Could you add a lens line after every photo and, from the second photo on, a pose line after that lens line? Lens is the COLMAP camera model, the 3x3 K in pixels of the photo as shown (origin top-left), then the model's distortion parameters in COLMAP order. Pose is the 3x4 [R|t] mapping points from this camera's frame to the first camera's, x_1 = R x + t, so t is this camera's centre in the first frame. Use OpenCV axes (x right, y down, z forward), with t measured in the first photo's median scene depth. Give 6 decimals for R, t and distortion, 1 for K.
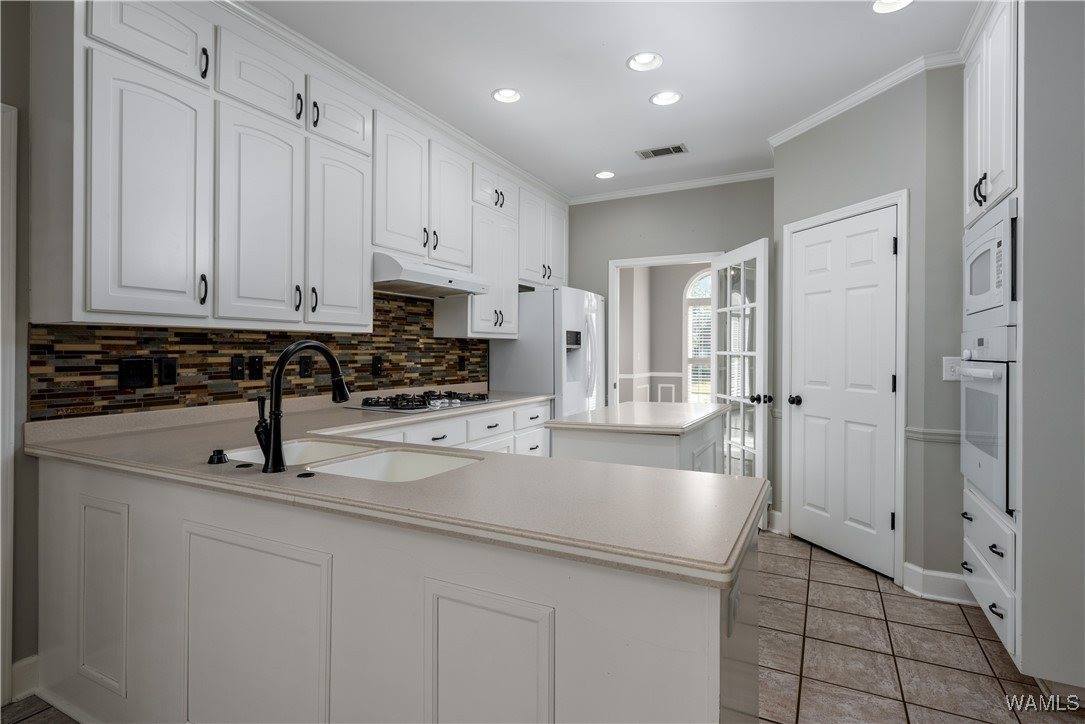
lens RADIAL K [[547.6, 0, 540.8], [0, 547.6, 353.4], [0, 0, 1]] dist [0.013508, 0.000210]
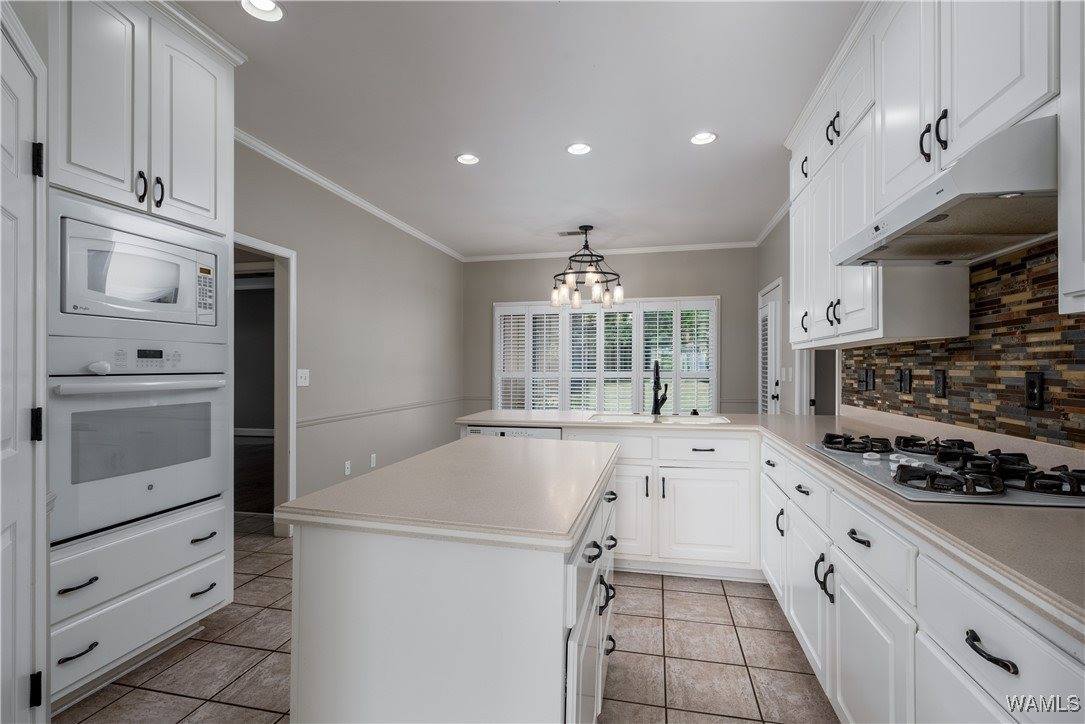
lens RADIAL K [[512.5, 0, 541.4], [0, 512.5, 369.8], [0, 0, 1]] dist [0.001133, 0.000306]
pose [[-0.967219, -0.001635, -0.253938, 0.257966], [-0.004174, 0.999947, 0.009460, 0.000554], [0.253909, 0.010210, -0.967174, 1.344635]]
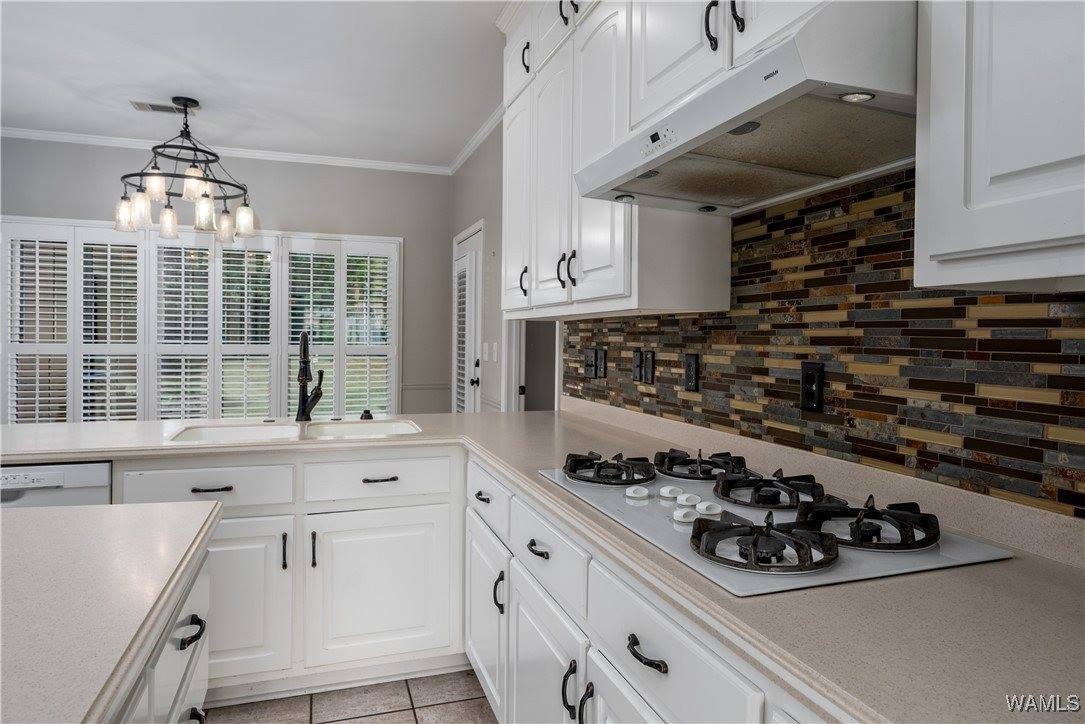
lens RADIAL K [[684.0, 0, 543.0], [0, 684.0, 352.6], [0, 0, 1]] dist [0.004112, 0.002521]
pose [[-0.696166, 0.003514, -0.717872, 0.171727], [-0.019692, 0.999518, 0.023990, -0.009281], [0.717611, 0.030837, -0.695761, 1.199932]]
